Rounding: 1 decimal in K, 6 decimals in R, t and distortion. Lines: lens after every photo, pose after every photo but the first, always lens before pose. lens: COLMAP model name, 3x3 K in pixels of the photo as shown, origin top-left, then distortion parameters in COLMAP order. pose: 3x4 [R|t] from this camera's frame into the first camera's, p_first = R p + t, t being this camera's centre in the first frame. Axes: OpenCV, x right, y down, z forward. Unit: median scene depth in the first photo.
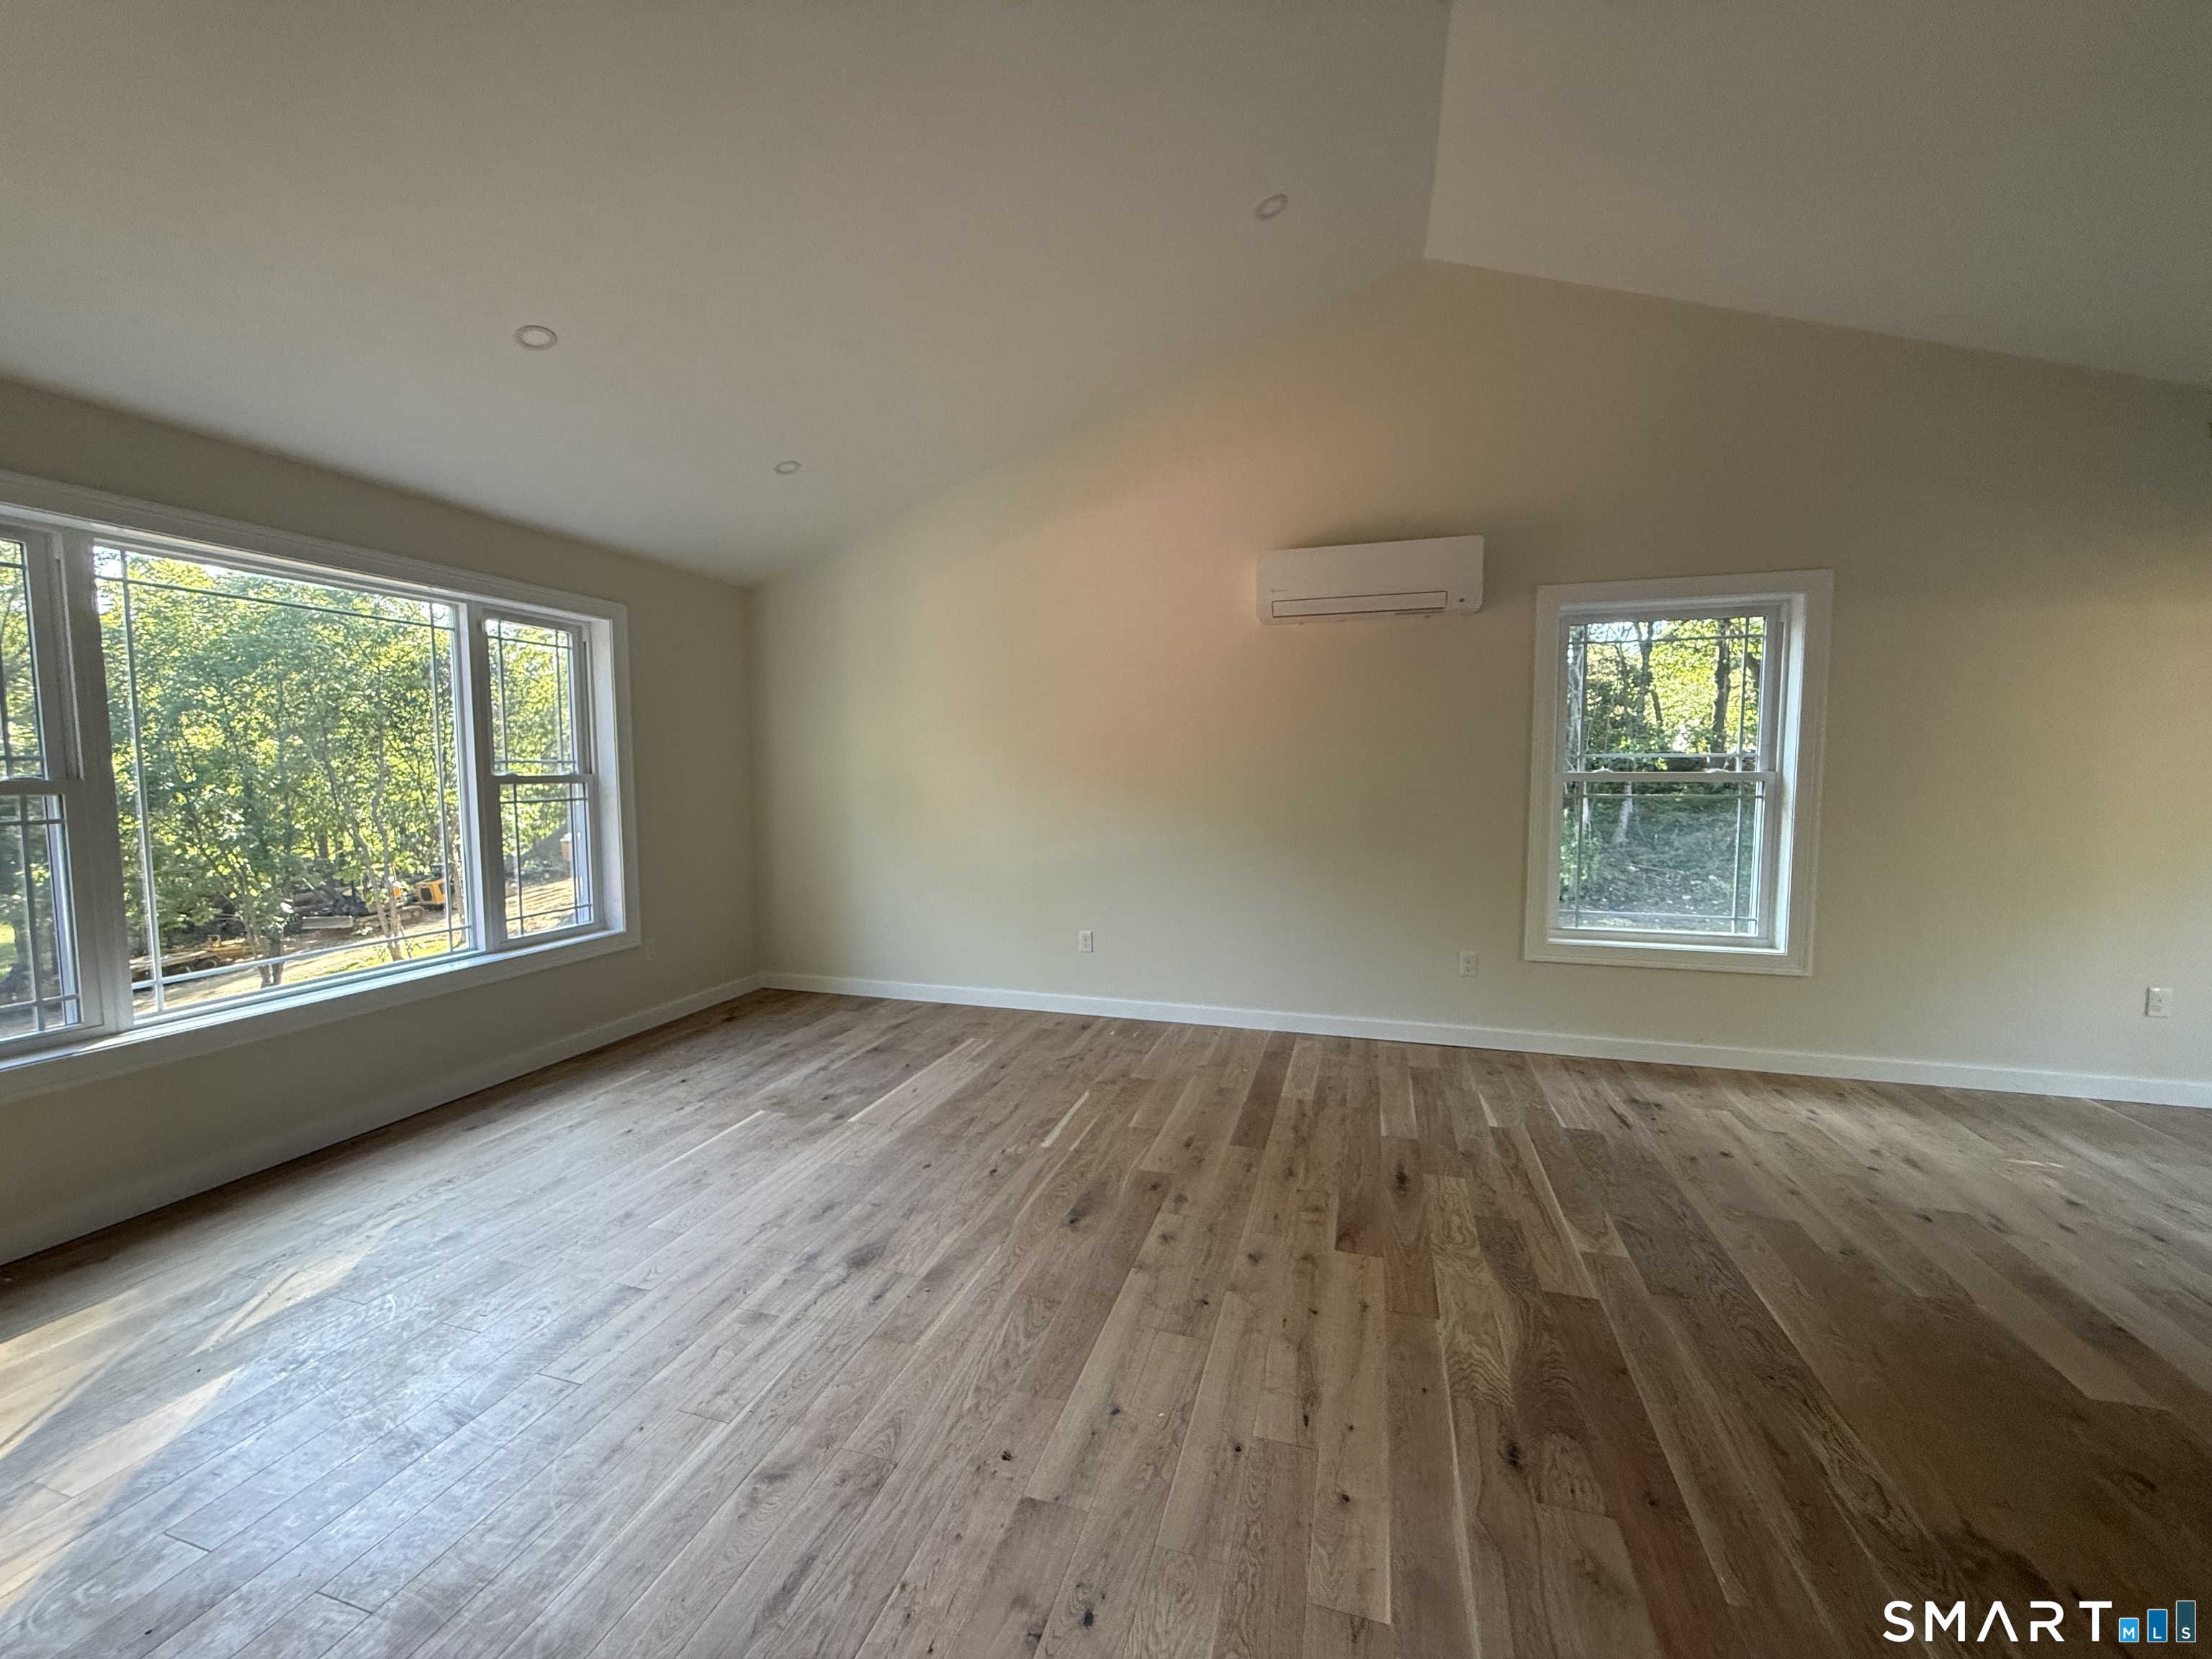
lens RADIAL K [[881.5, 0, 1102.4], [0, 881.5, 830.2], [0, 0, 1]] dist [0.000834, -0.000291]
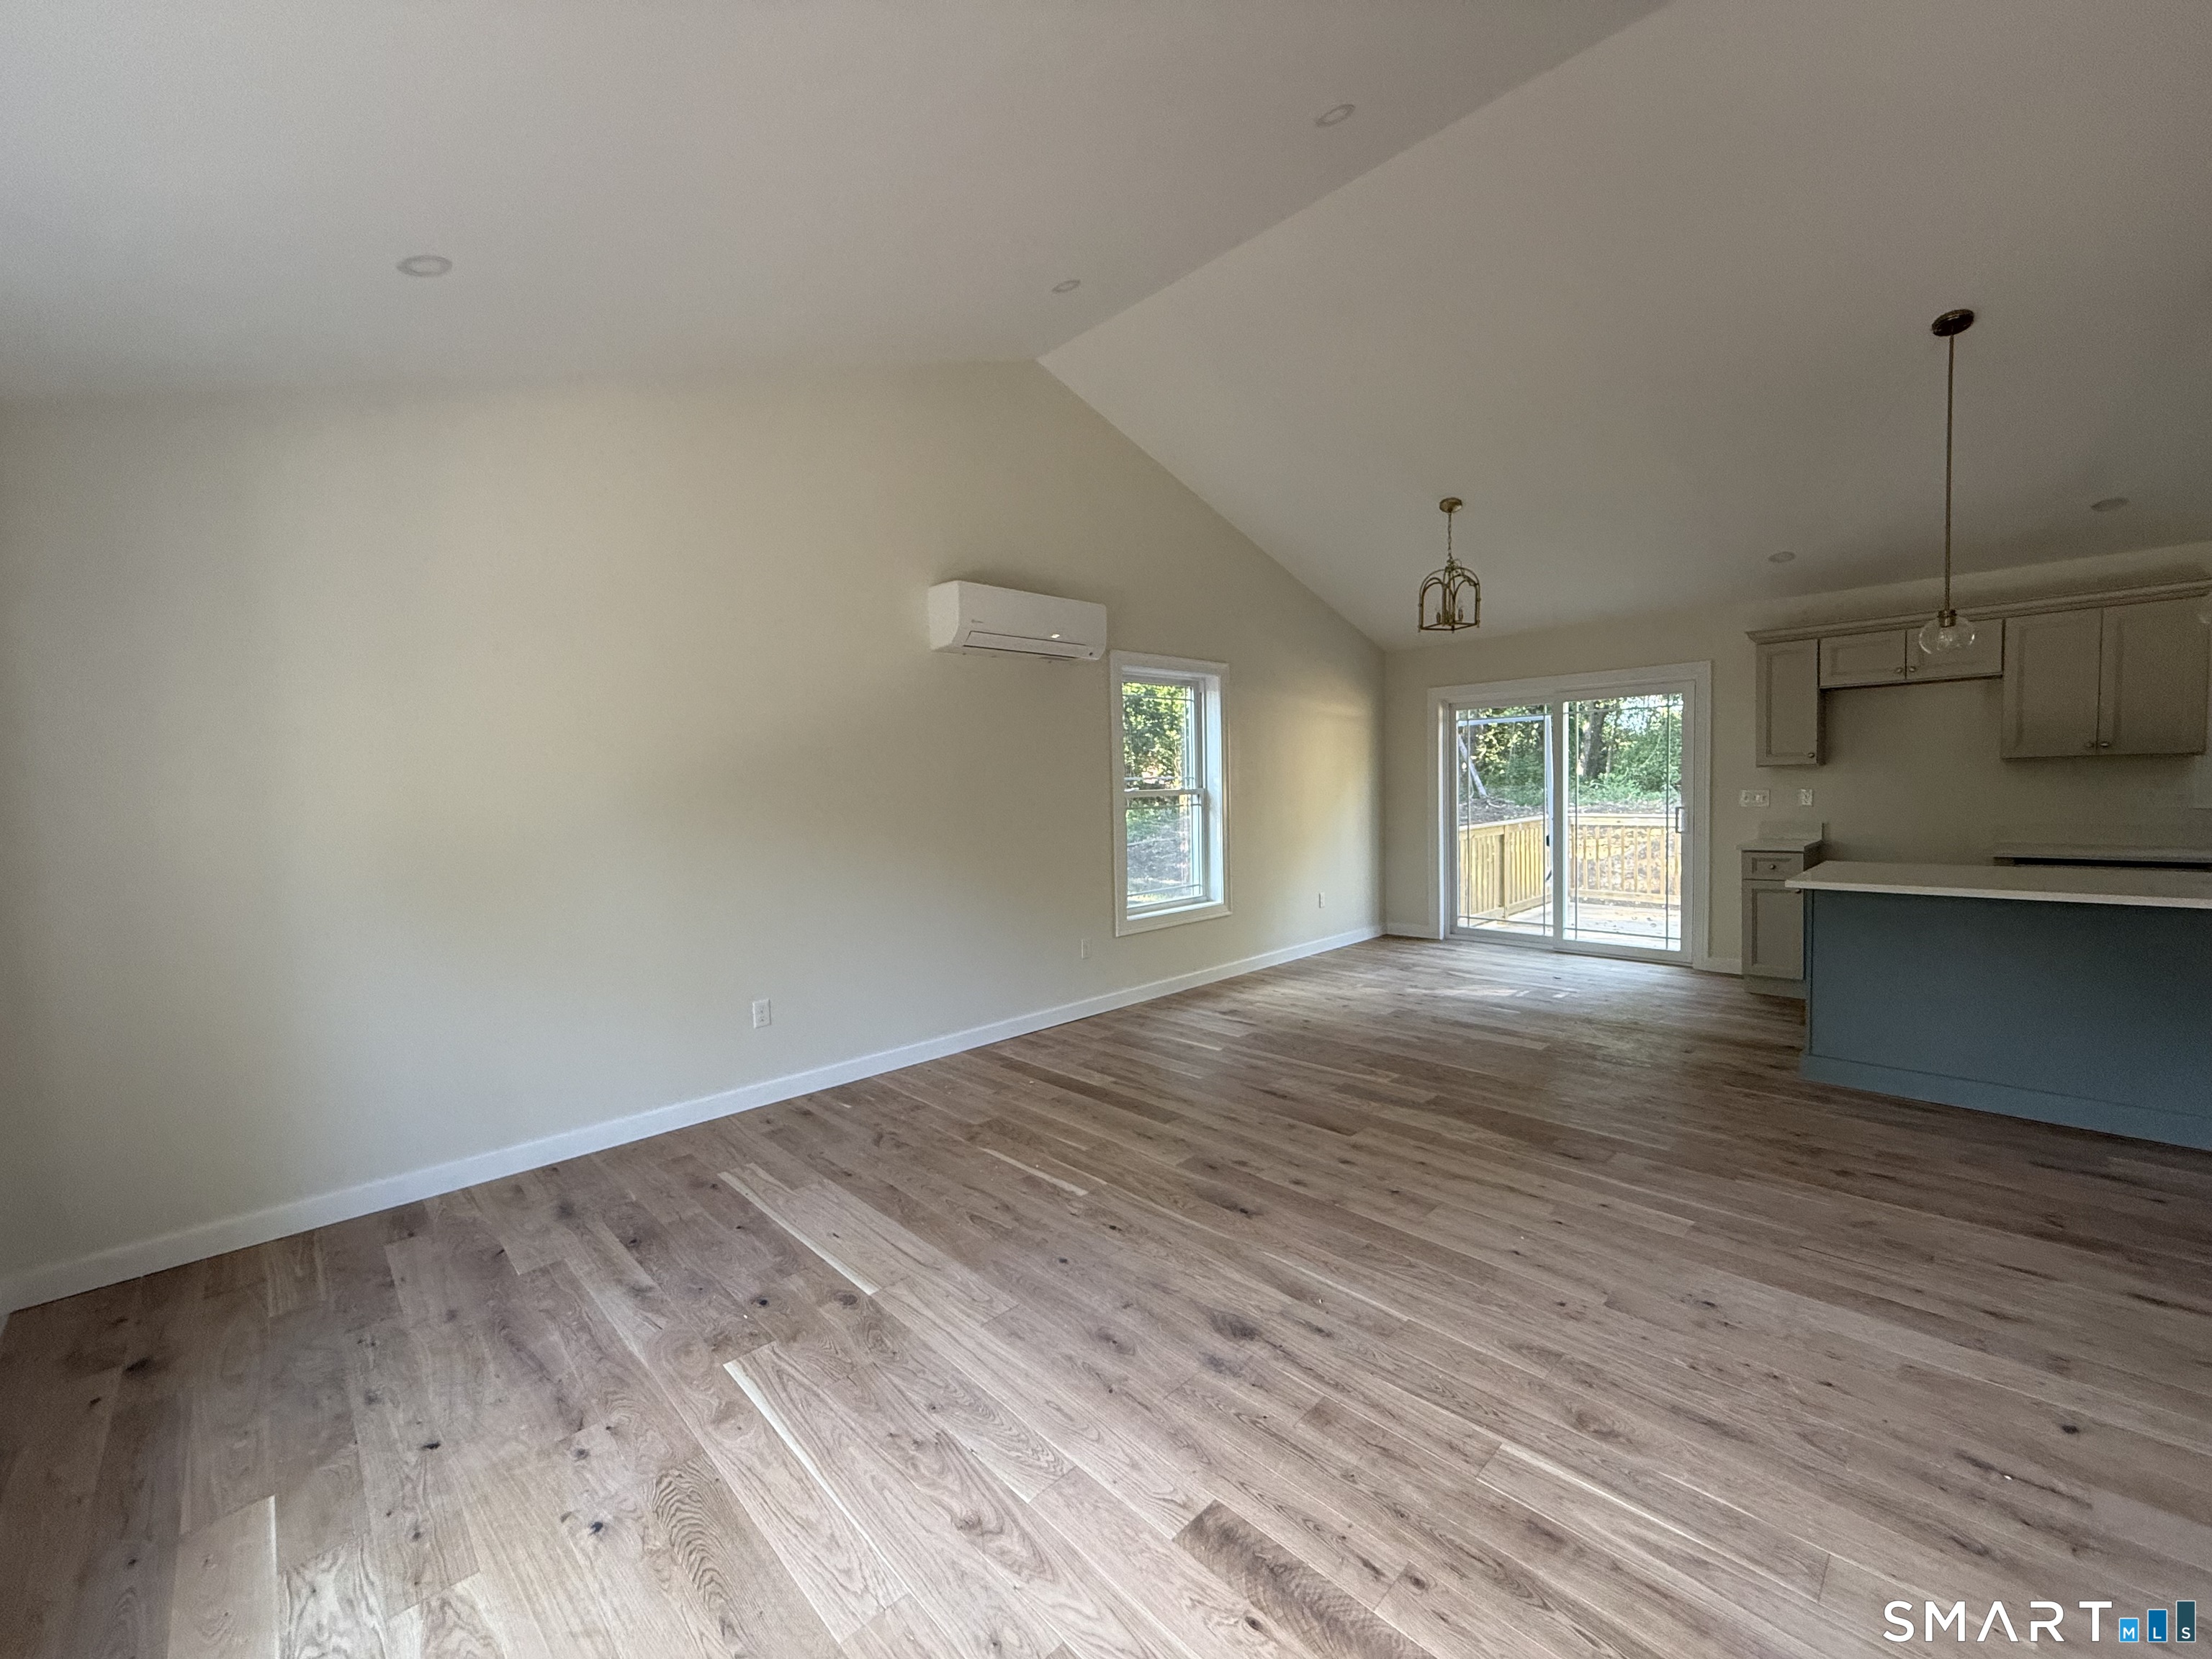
lens RADIAL K [[881.5, 0, 1101.6], [0, 881.5, 833.0], [0, 0, 1]] dist [0.000834, -0.000291]
pose [[0.484545, -0.058718, 0.872794, -0.728381], [0.085302, 0.996161, 0.019661, -0.034869], [-0.870598, 0.064924, 0.487693, 0.427704]]
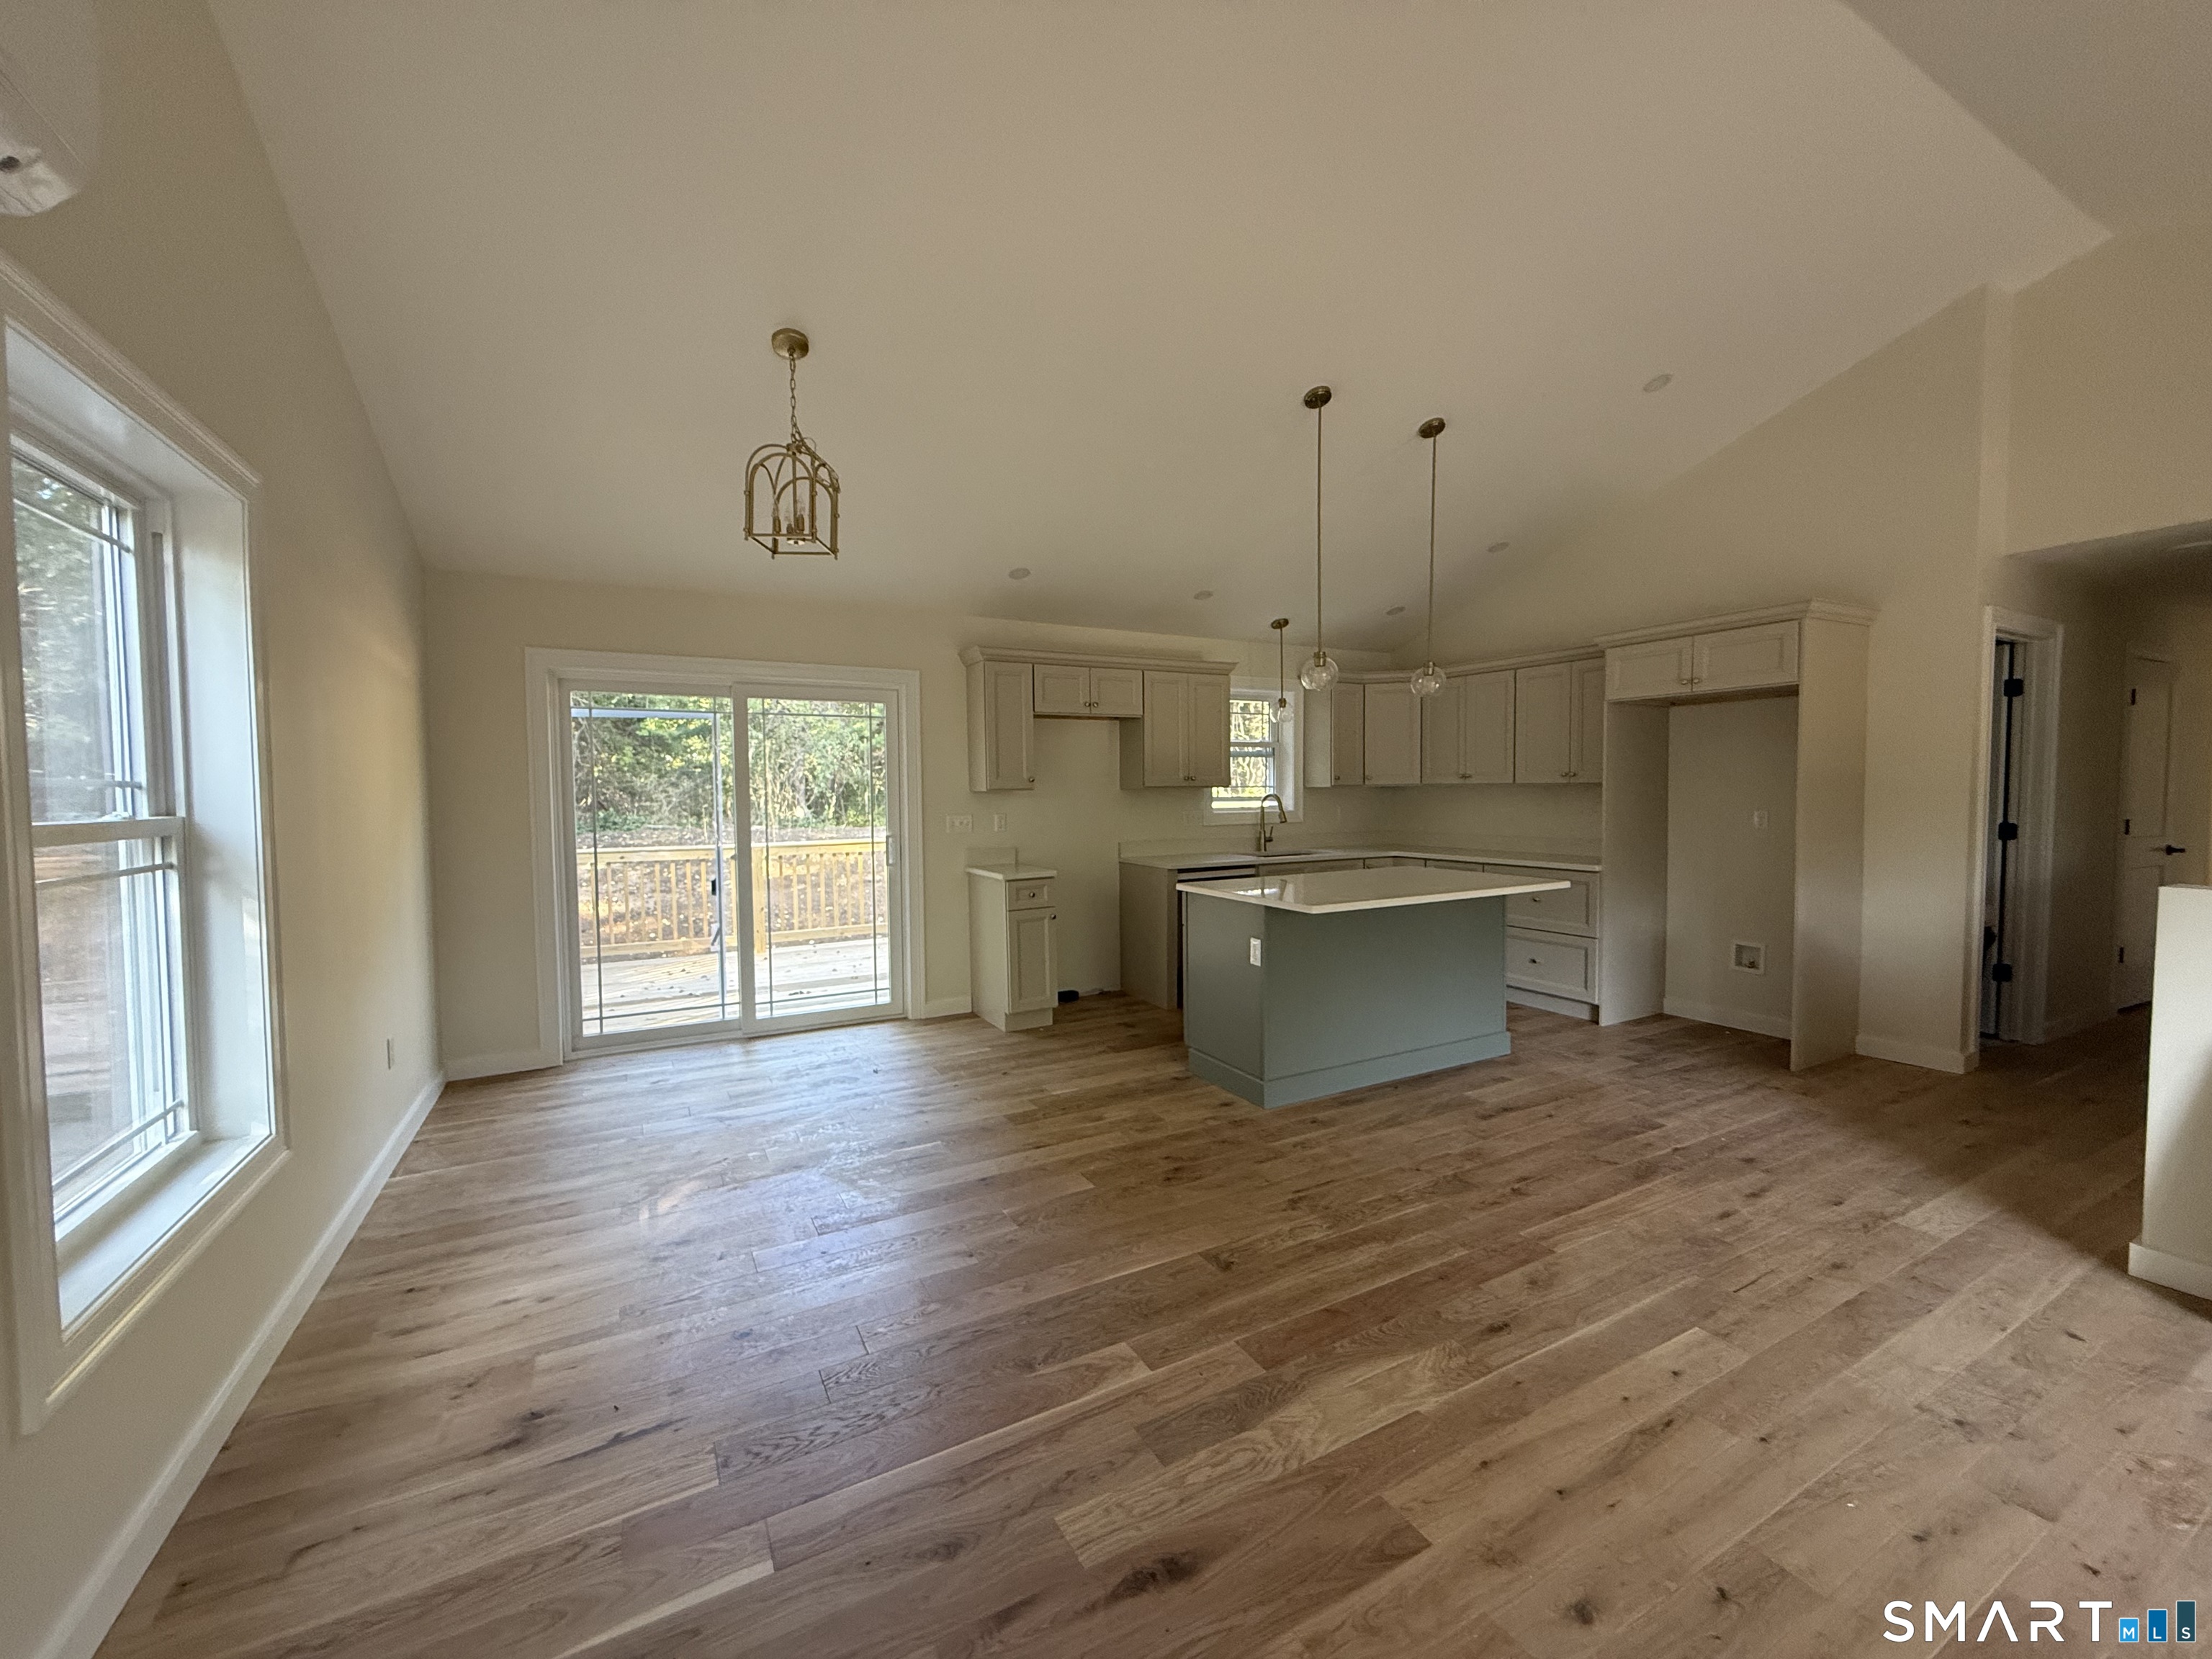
lens RADIAL K [[881.5, 0, 1103.4], [0, 881.5, 829.8], [0, 0, 1]] dist [0.000834, -0.000291]
pose [[-0.713943, -0.021891, 0.699862, -0.001711], [0.059882, 0.993941, 0.092176, -0.077579], [-0.697639, 0.107718, -0.708306, 1.050425]]
